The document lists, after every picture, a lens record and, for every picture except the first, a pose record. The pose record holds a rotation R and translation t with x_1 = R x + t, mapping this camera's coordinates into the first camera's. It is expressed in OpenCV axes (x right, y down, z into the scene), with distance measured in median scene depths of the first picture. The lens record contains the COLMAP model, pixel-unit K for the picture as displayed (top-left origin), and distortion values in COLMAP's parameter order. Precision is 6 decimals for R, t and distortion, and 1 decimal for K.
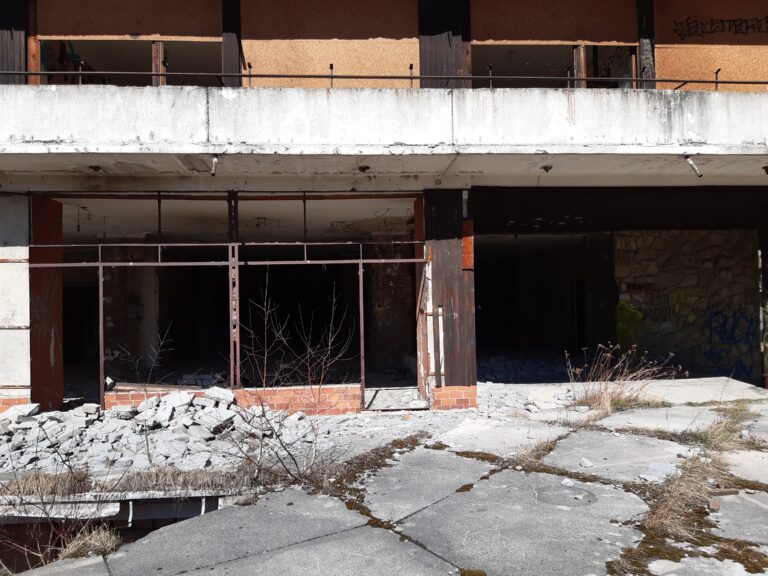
lens RADIAL K [[601.6, 0, 384.0], [0, 601.6, 288.0], [0, 0, 1]] dist [0.005675, -0.050502]
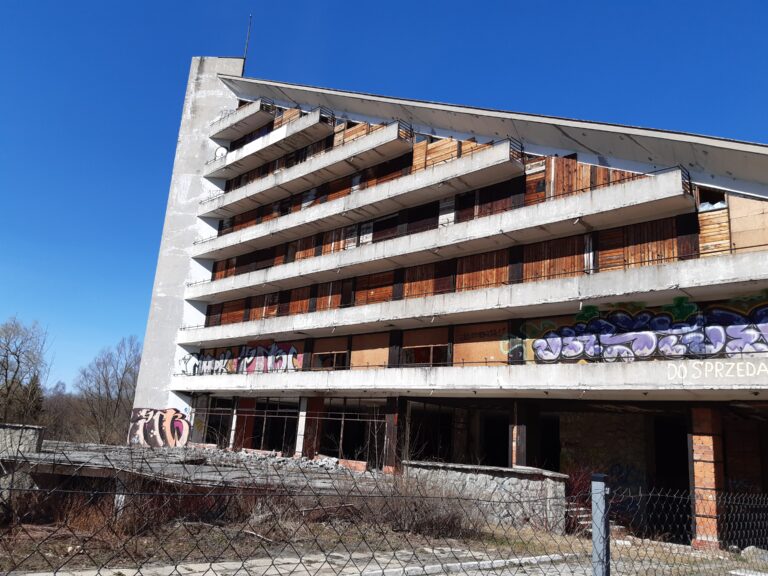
lens RADIAL K [[601.6, 0, 384.0], [0, 601.6, 288.0], [0, 0, 1]] dist [0.005675, -0.050502]
pose [[0.678054, -0.111508, -0.726505, 2.310275], [-0.076028, 0.972483, -0.220220, -0.030350], [0.731069, 0.204556, 0.650918, -1.090927]]
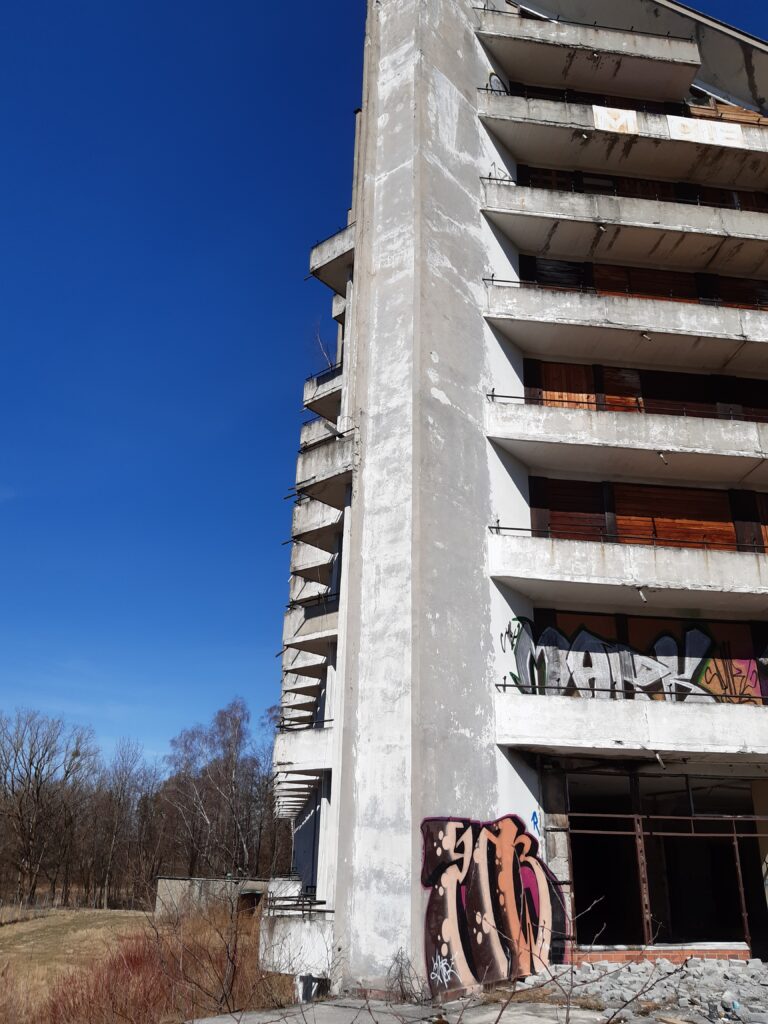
lens RADIAL K [[802.2, 0, 384.0], [0, 802.2, 512.0], [0, 0, 1]] dist [0.005675, -0.050502]
pose [[0.997623, 0.064449, 0.024391, -0.902757], [-0.049970, 0.920325, -0.387949, 0.023427], [-0.047451, 0.385808, 0.921358, -0.894880]]
